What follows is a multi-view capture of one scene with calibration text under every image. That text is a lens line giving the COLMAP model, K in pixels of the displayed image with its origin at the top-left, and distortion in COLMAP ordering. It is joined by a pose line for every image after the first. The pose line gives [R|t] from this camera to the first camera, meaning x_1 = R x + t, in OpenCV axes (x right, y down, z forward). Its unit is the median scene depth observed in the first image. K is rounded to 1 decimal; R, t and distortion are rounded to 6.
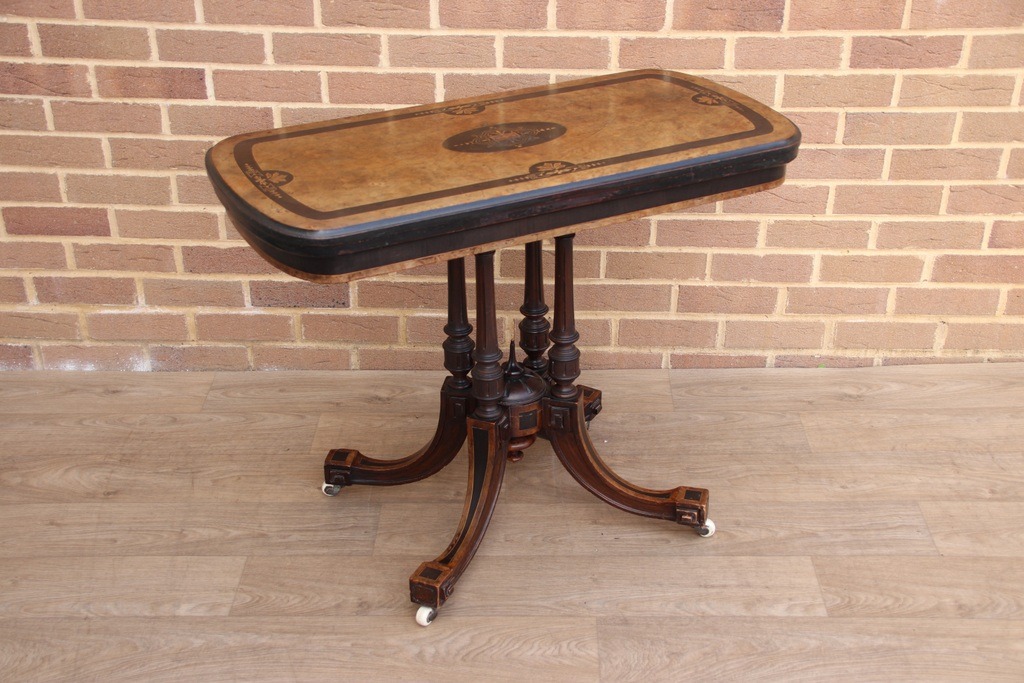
lens RADIAL K [[1381.2, 0, 512.2], [0, 1381.2, 357.3], [0, 0, 1]] dist [0.066867, 0.549506]
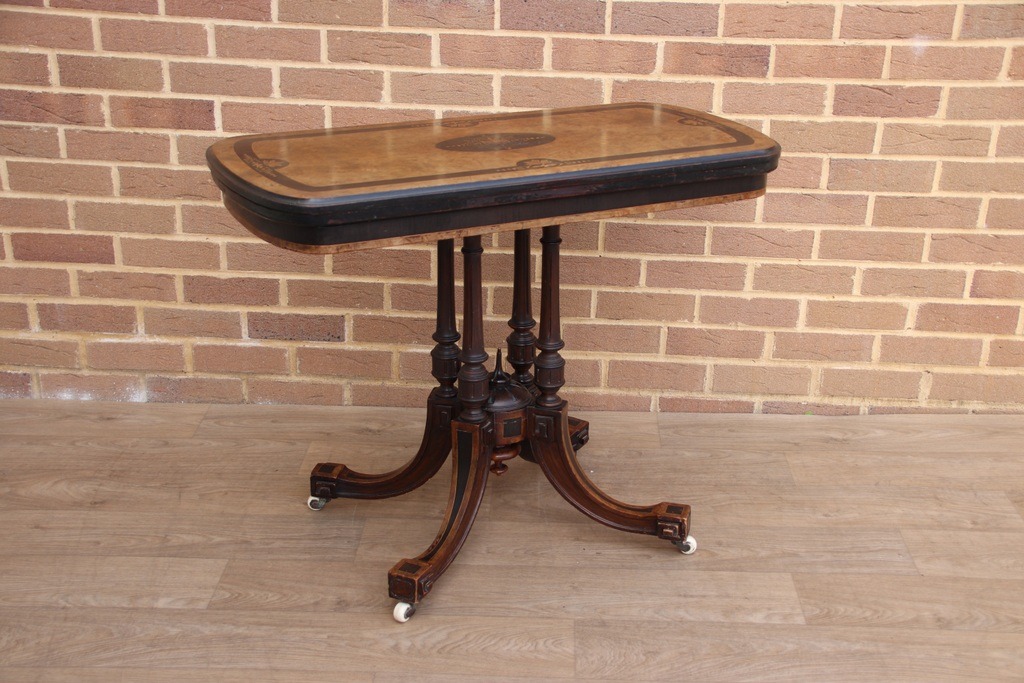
lens RADIAL K [[1381.2, 0, 512.2], [0, 1381.2, 357.3], [0, 0, 1]] dist [0.066867, 0.549506]
pose [[0.999613, 0.026494, -0.008487, 0.016374], [-0.027289, 0.993108, -0.113982, 0.096602], [0.005409, 0.114169, 0.993447, -0.011128]]
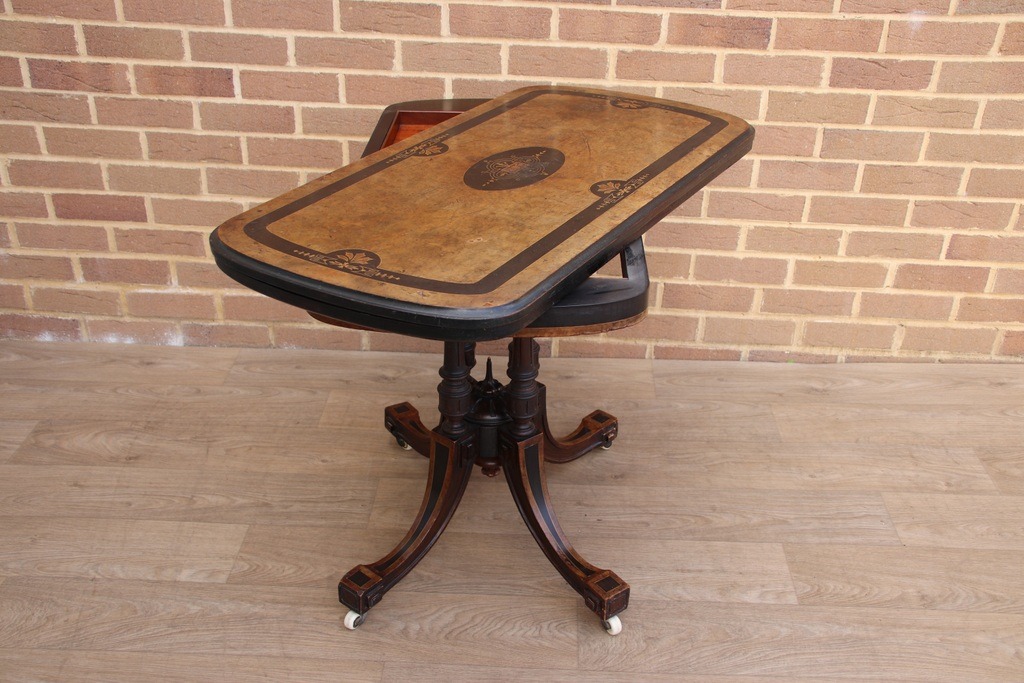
lens RADIAL K [[1074.3, 0, 511.1], [0, 1074.3, 356.7], [0, 0, 1]] dist [-0.056513, 0.281660]
pose [[0.999411, 0.033086, -0.009152, 0.010740], [-0.032933, 0.999324, 0.016363, -0.004306], [0.009687, -0.016052, 0.999824, 0.167515]]
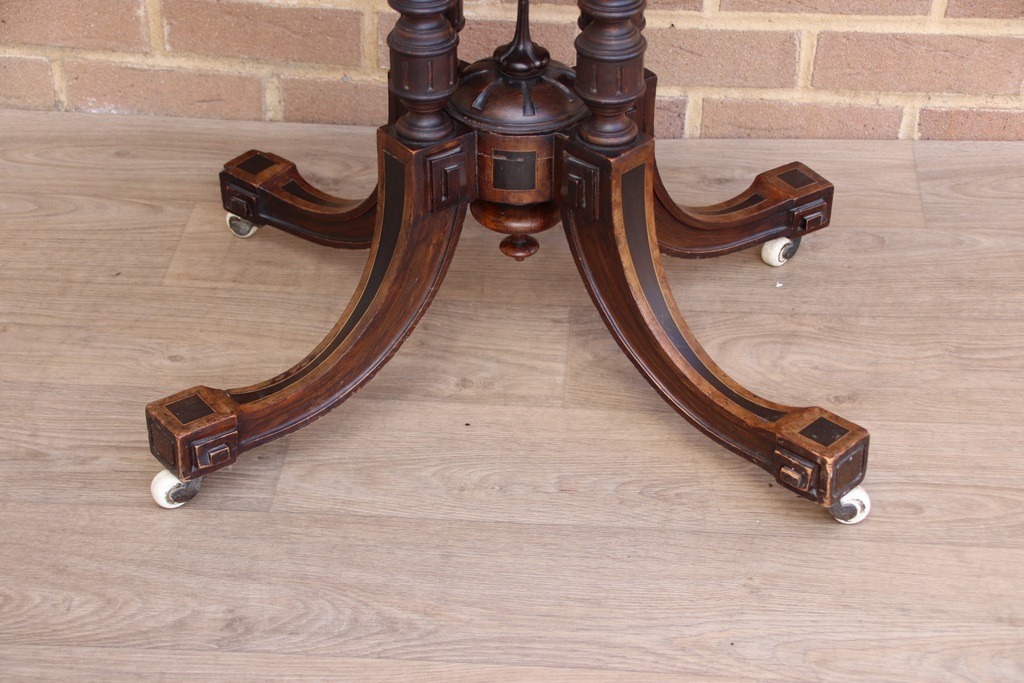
lens RADIAL K [[1979.5, 0, 509.2], [0, 1979.5, 372.0], [0, 0, 1]] dist [0.370758, 0.261769]
pose [[0.998441, 0.042279, -0.036449, 0.000914], [-0.038159, 0.993511, 0.107145, 0.020760], [0.040742, -0.105587, 0.993575, 0.313112]]
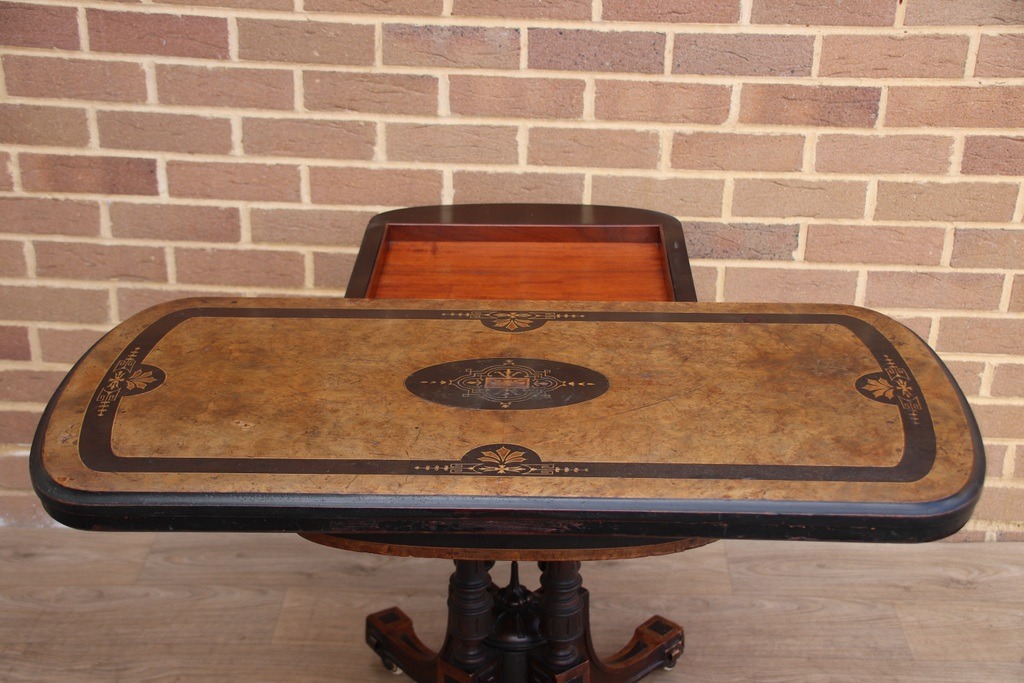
lens RADIAL K [[1536.1, 0, 512.2], [0, 1536.1, 359.3], [0, 0, 1]] dist [0.120570, 0.732691]
pose [[0.999782, 0.020672, -0.002808, -0.010307], [-0.020806, 0.997870, -0.061835, -0.040441], [0.001524, 0.061880, 0.998082, 0.113377]]
